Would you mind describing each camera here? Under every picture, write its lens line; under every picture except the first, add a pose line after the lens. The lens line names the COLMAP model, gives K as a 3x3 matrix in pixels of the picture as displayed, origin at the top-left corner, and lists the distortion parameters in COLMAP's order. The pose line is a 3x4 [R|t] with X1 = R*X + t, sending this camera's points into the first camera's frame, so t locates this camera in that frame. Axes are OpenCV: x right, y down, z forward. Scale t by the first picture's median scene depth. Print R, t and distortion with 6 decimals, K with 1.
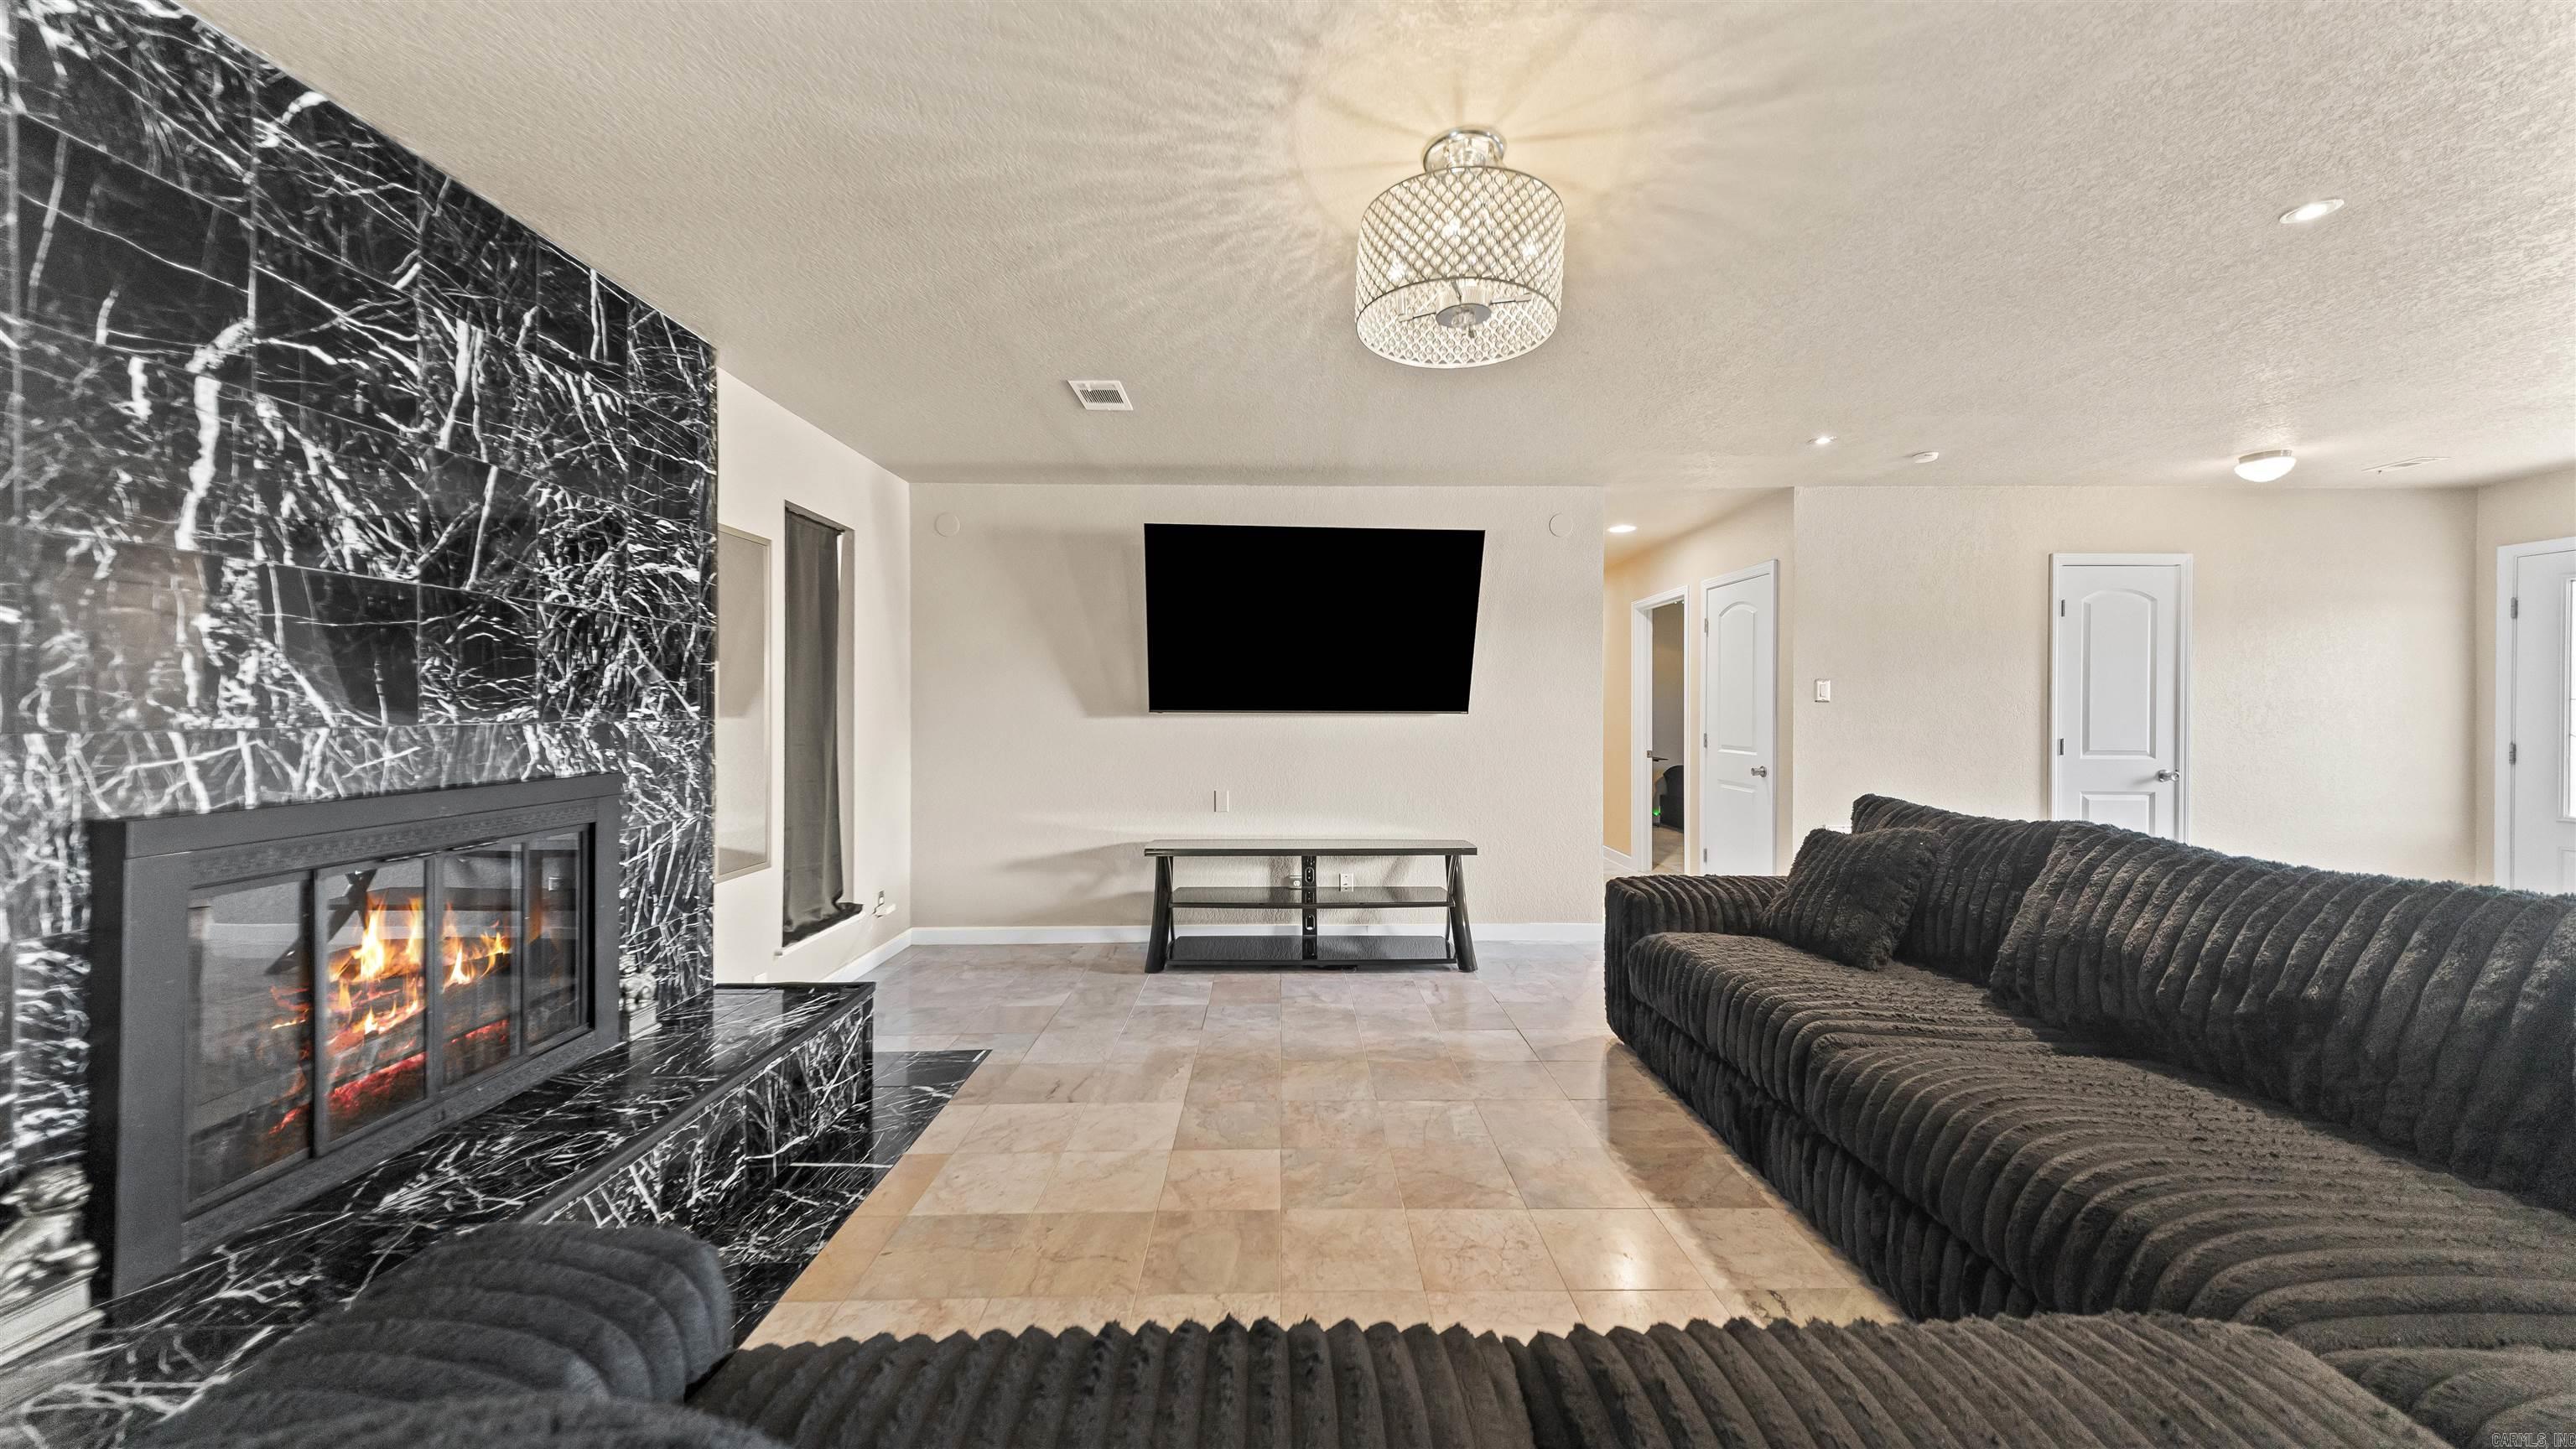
lens RADIAL K [[885.7, 0, 1284.3], [0, 885.7, 713.8], [0, 0, 1]] dist [0.018758, -0.004889]
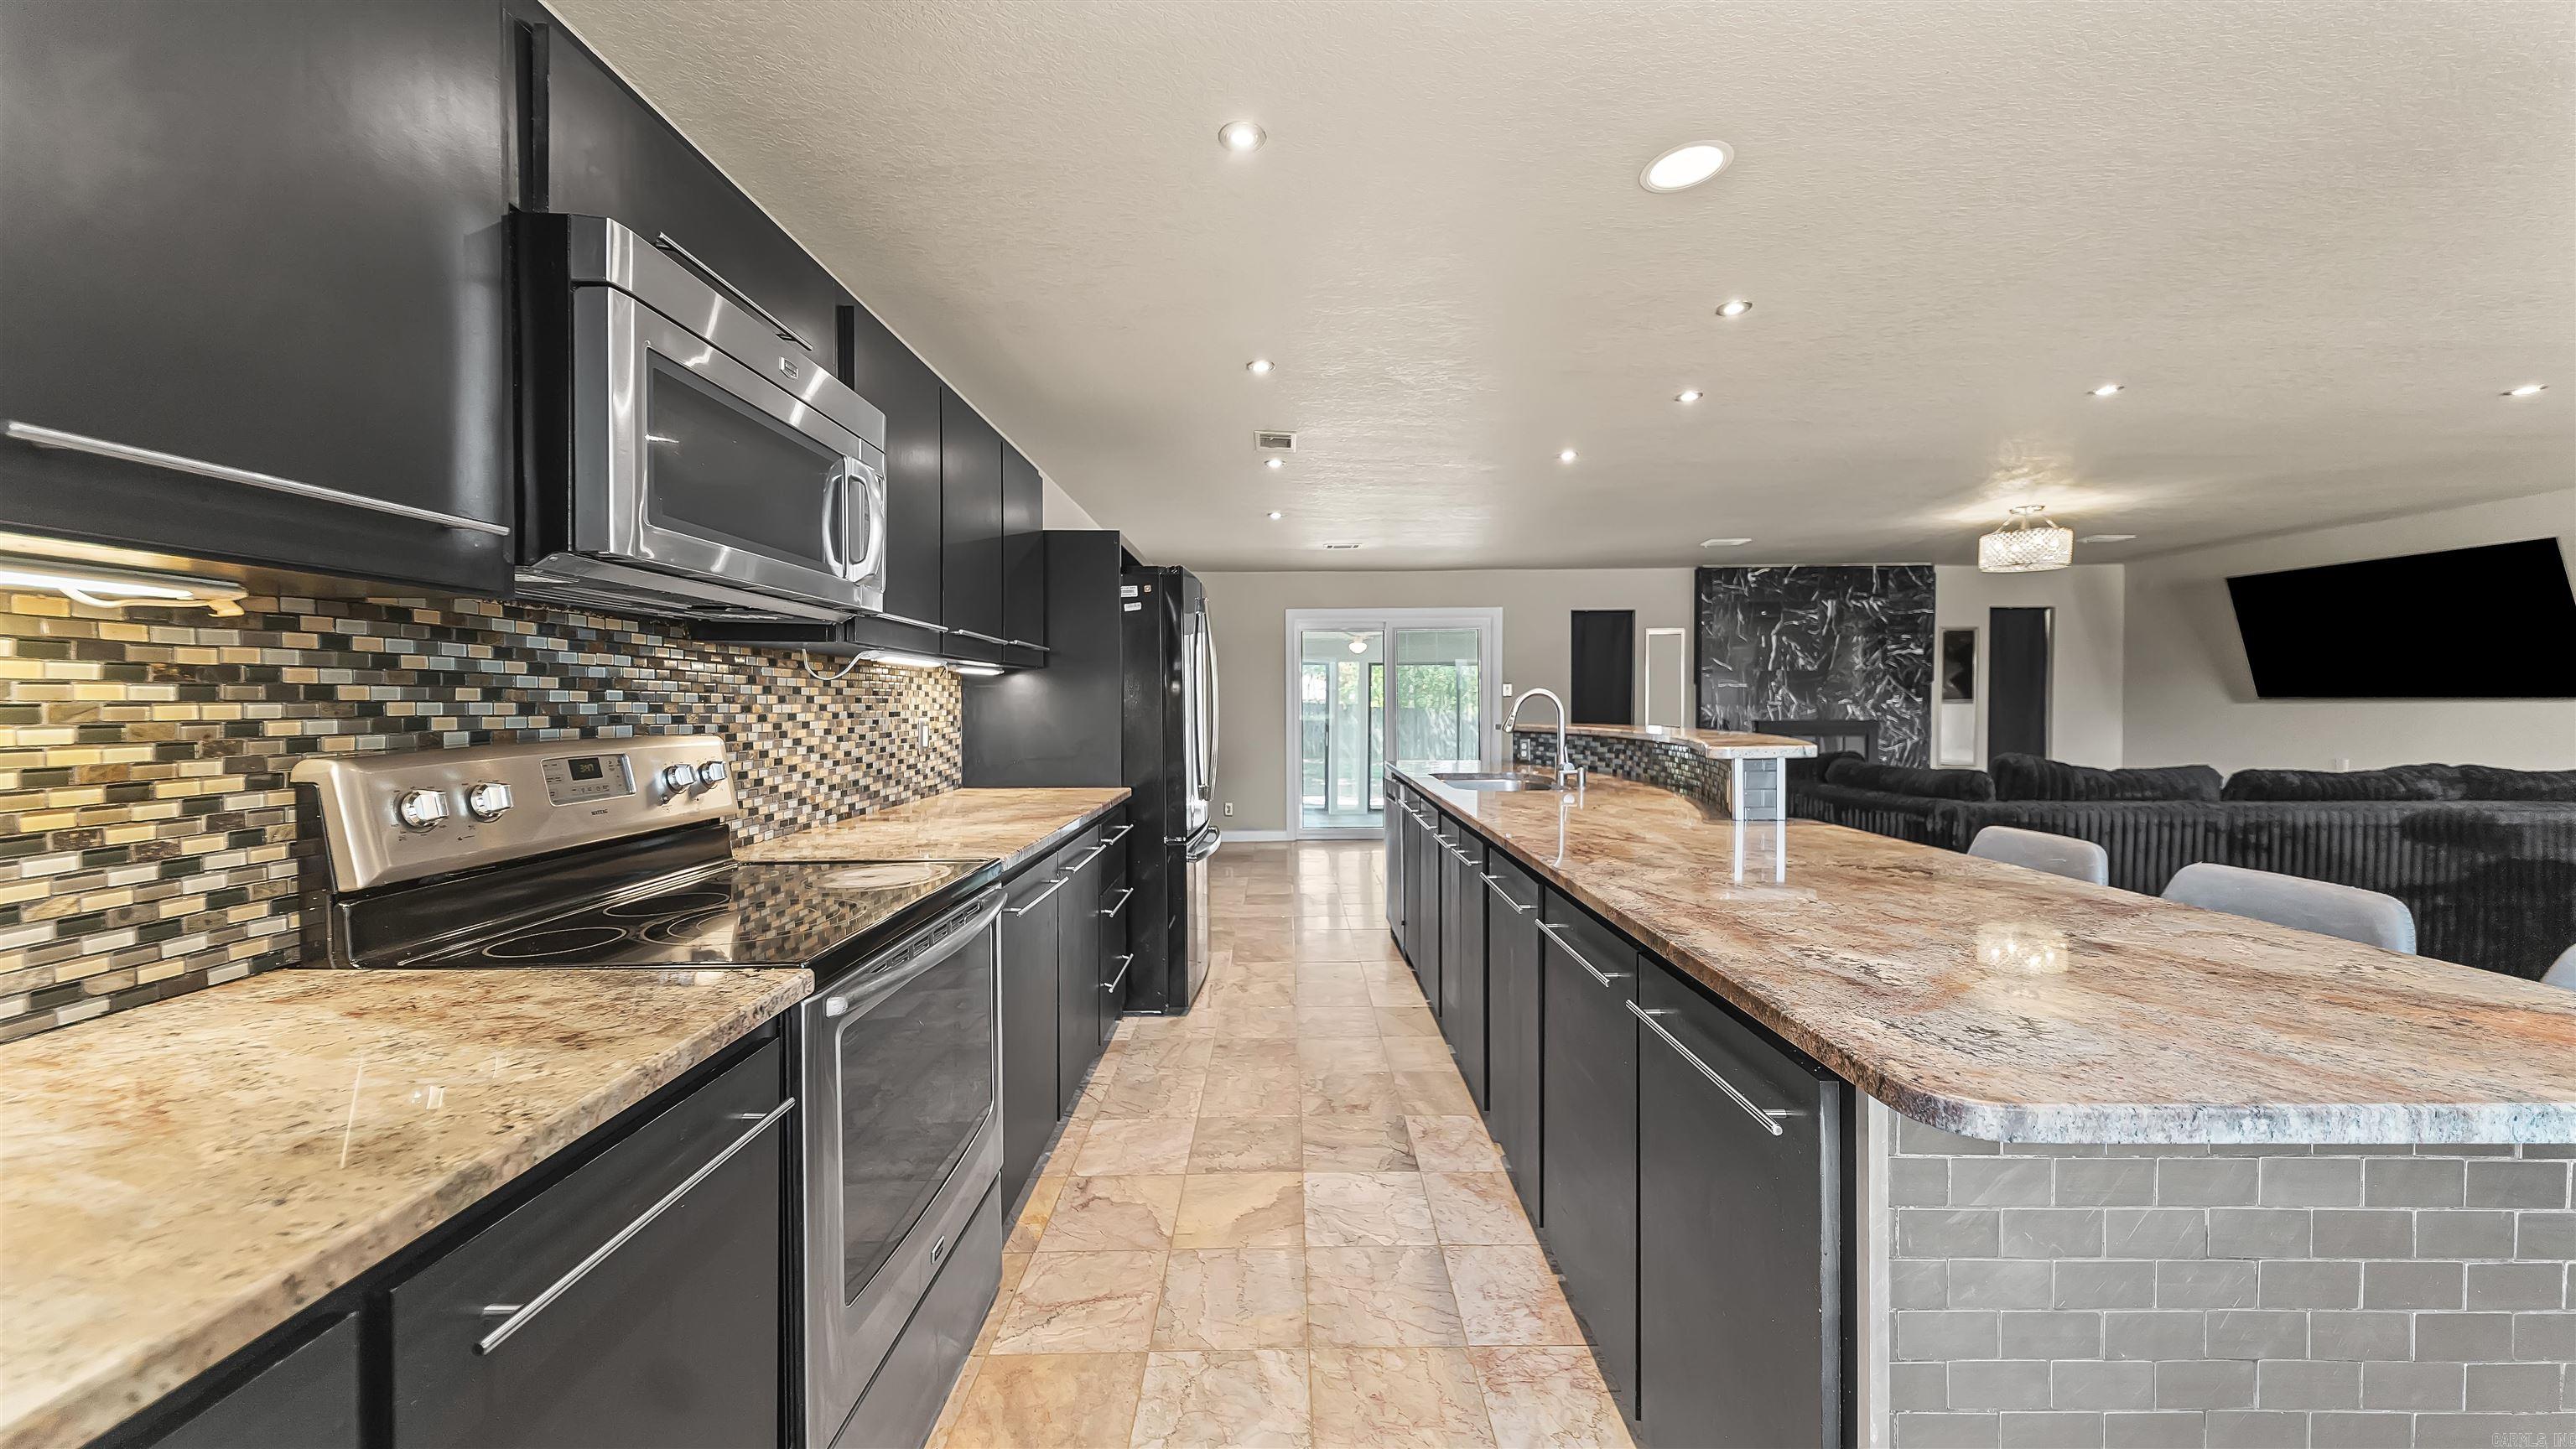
lens RADIAL K [[885.7, 0, 1291.9], [0, 885.7, 720.6], [0, 0, 1]] dist [0.018758, -0.004889]
pose [[-0.000781, 0.018209, -0.999834, 2.553433], [0.000082, 0.999834, 0.018209, 0.010901], [1.000000, -0.000068, -0.000782, -1.145360]]
